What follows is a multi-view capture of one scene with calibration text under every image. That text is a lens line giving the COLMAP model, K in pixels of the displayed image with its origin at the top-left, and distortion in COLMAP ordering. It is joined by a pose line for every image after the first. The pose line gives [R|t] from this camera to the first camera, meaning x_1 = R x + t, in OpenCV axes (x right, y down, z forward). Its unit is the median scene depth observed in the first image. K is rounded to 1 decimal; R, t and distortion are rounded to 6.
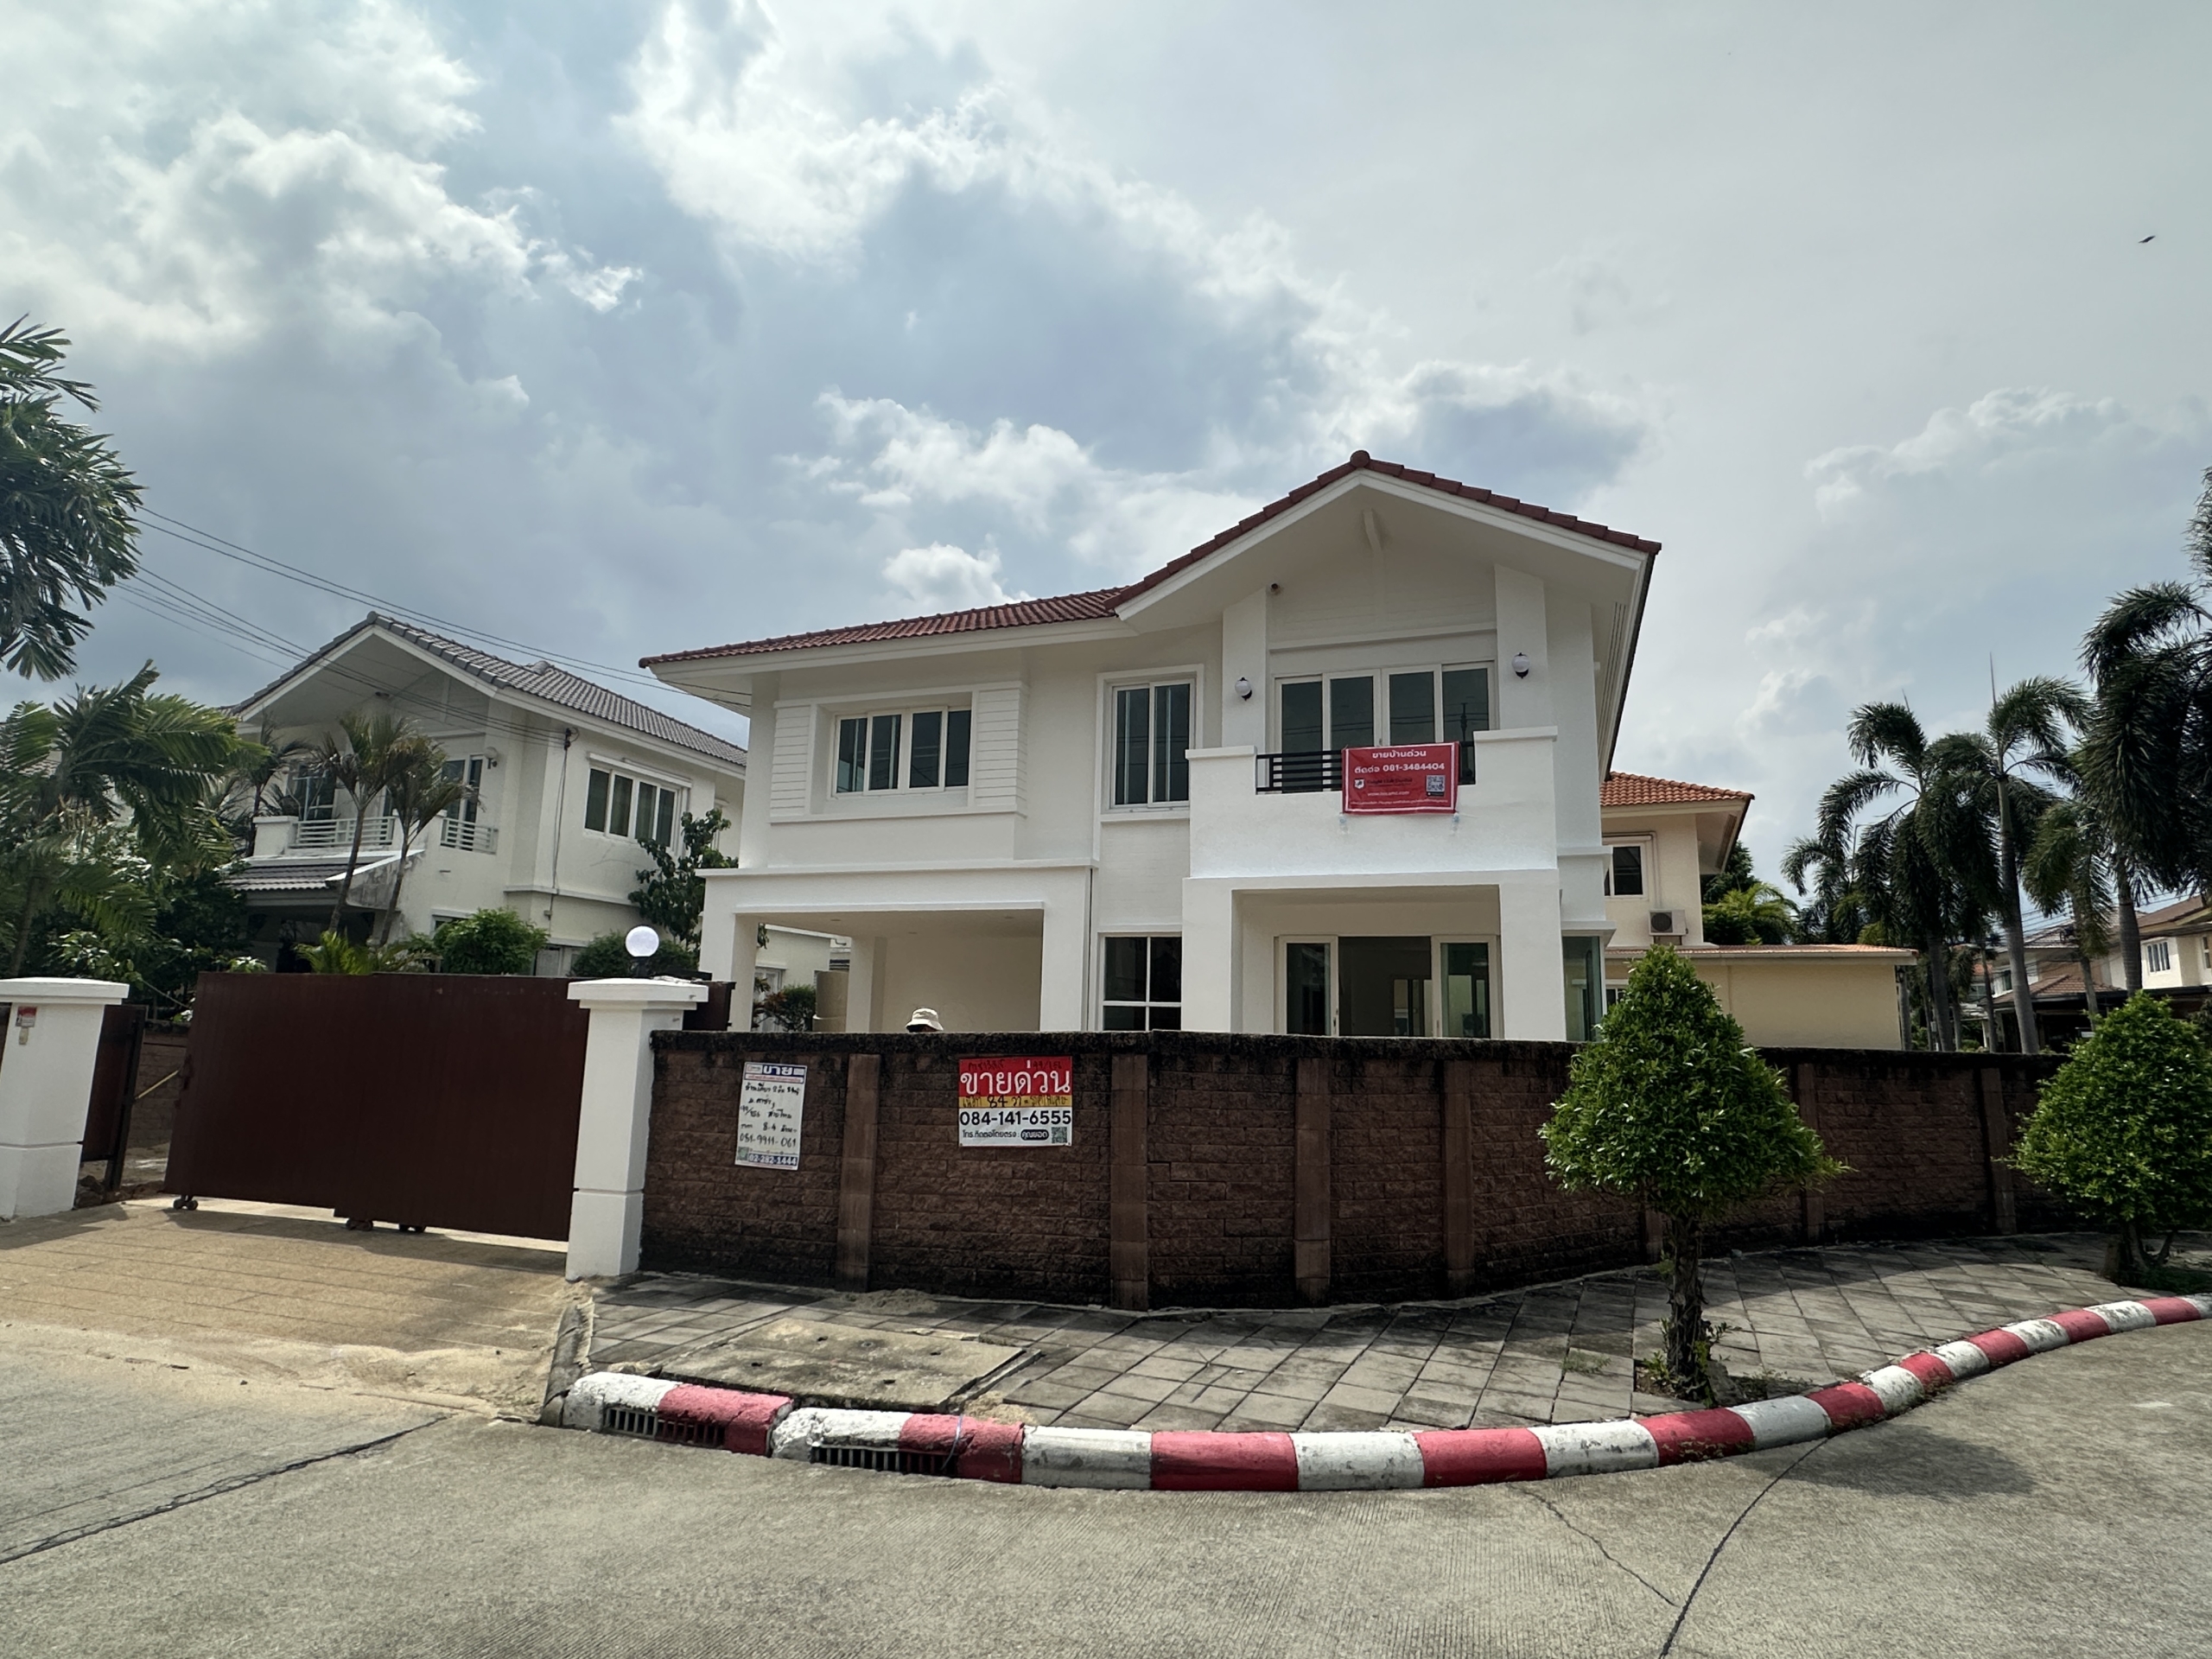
lens RADIAL K [[1196.7, 0, 1106.0], [0, 1196.7, 829.5], [0, 0, 1]] dist [-0.005168, 0.001182]
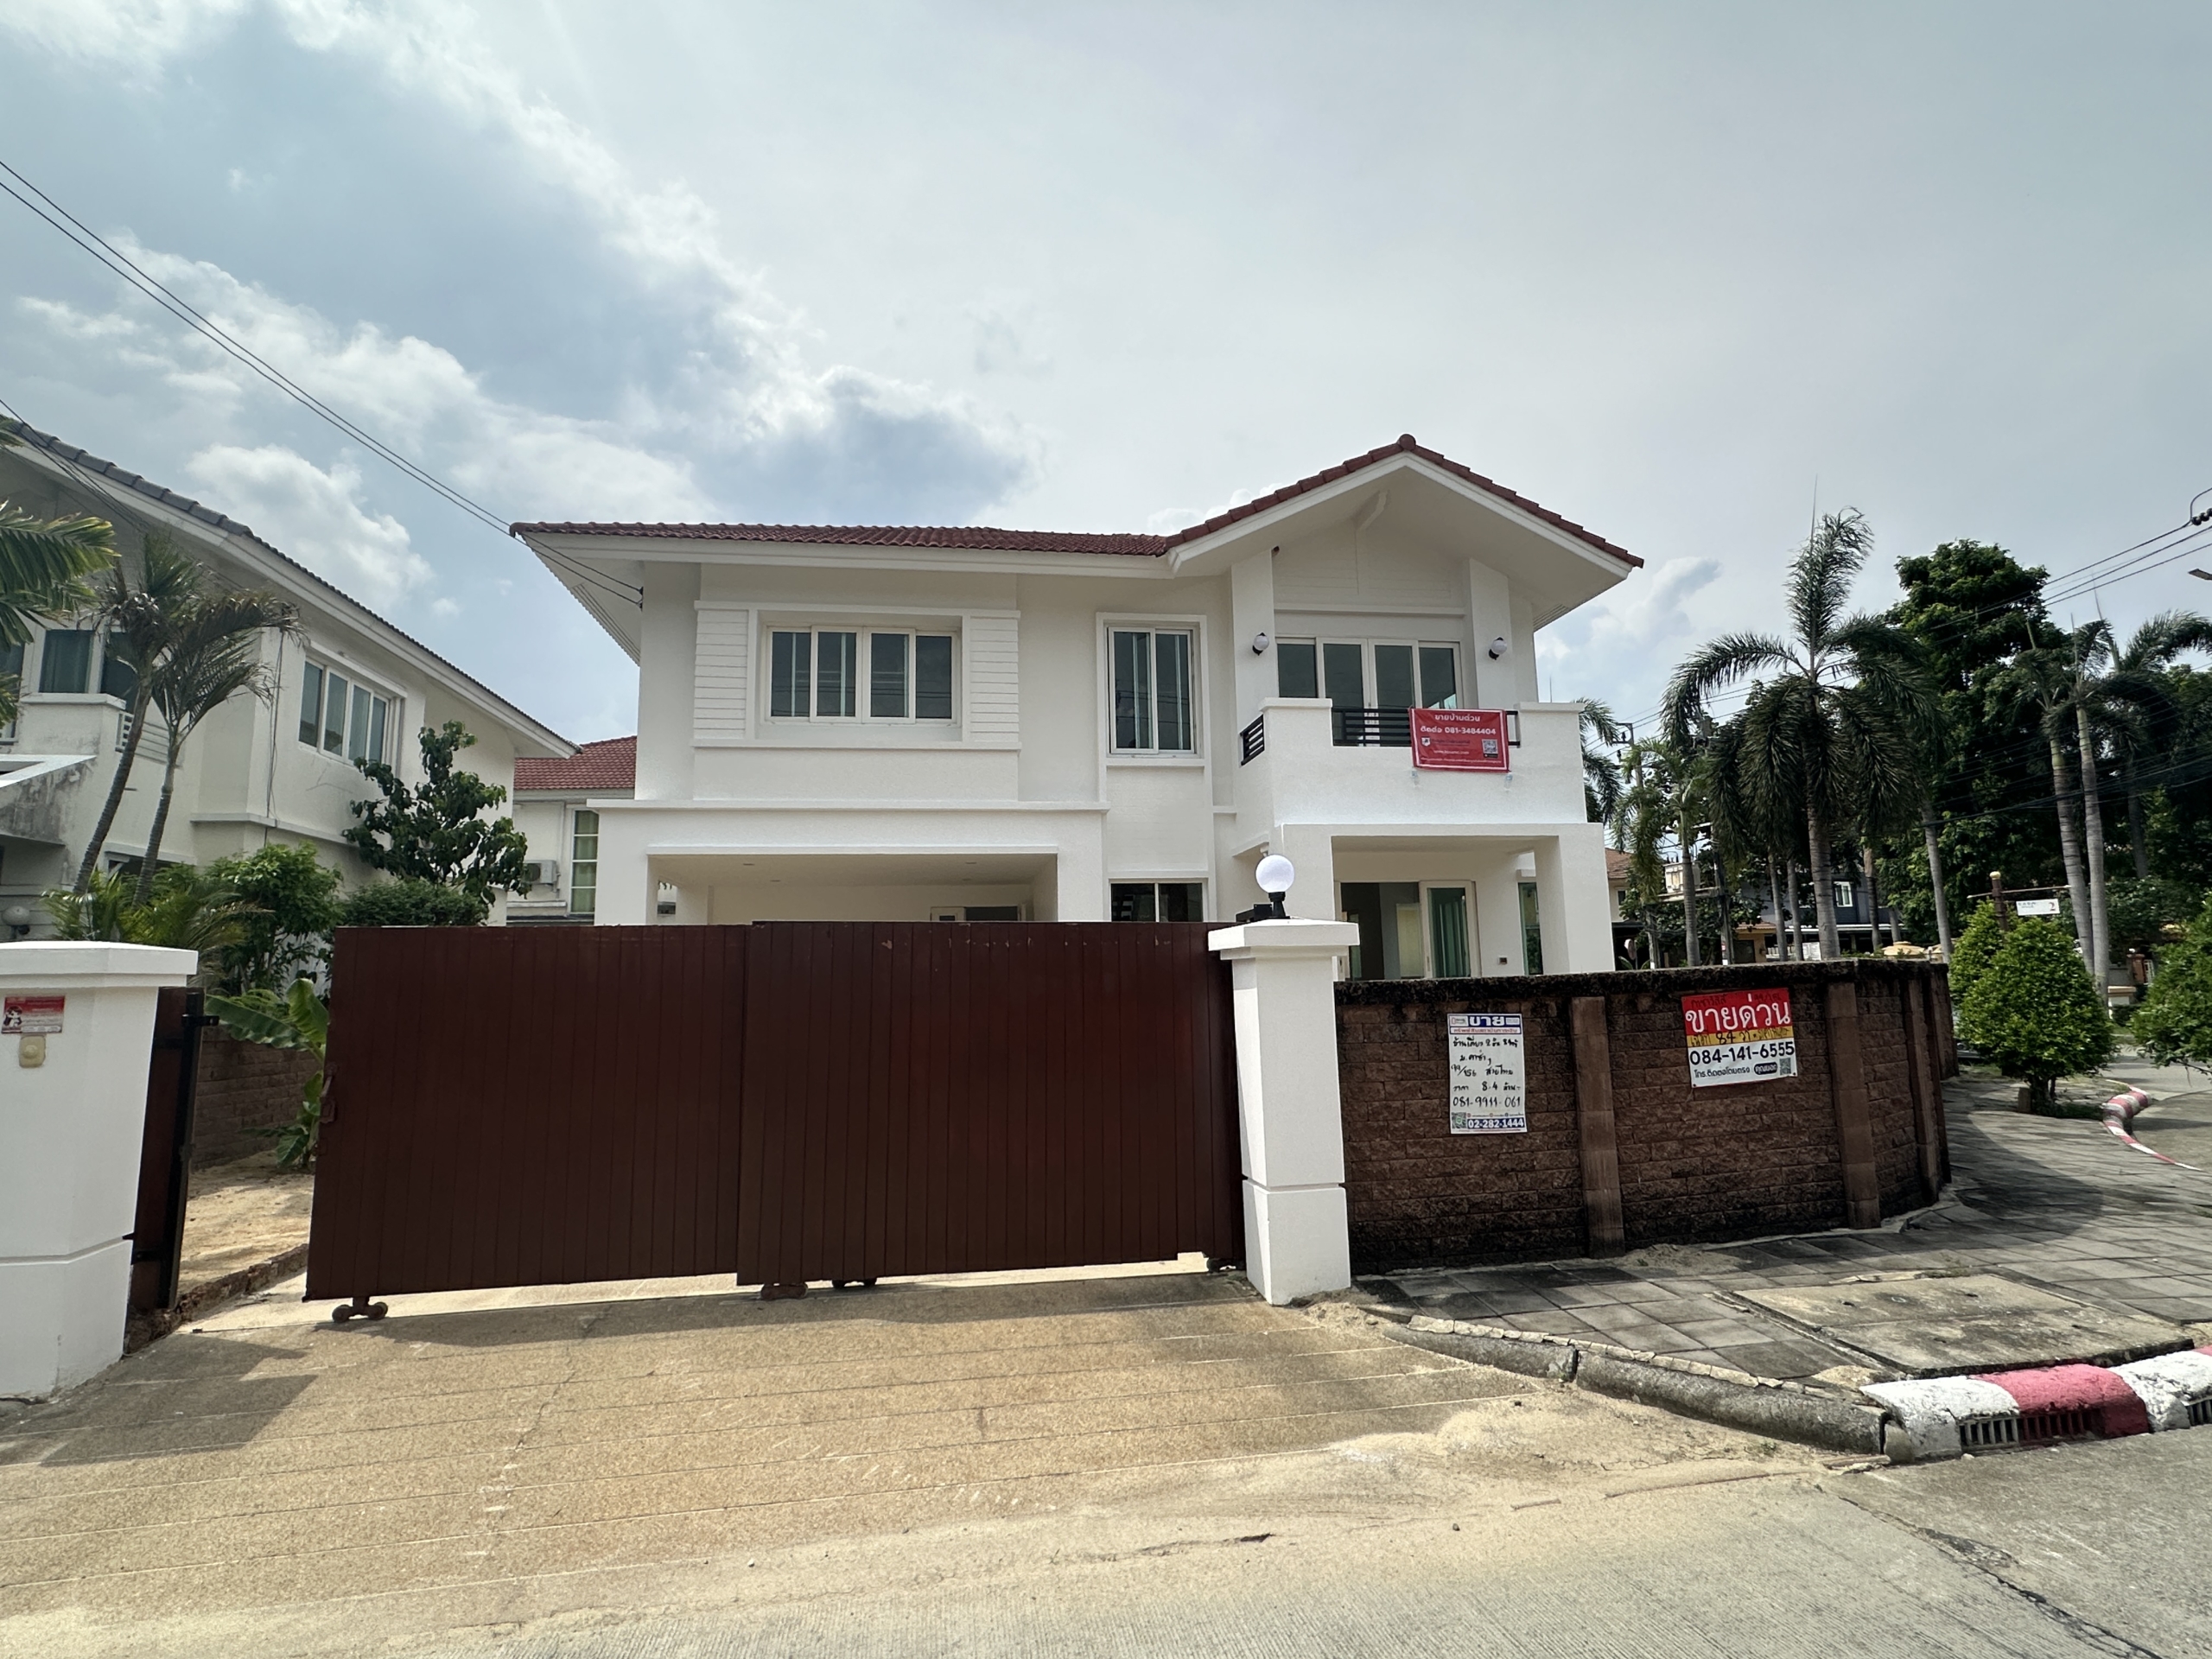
lens RADIAL K [[1102.5, 0, 1106.0], [0, 1102.5, 829.5], [0, 0, 1]] dist [-0.002626, 0.000332]
pose [[0.877490, 0.025520, 0.478915, -0.902051], [-0.040164, 0.998986, 0.020357, 0.057239], [-0.477910, -0.037098, 0.877625, 0.434834]]
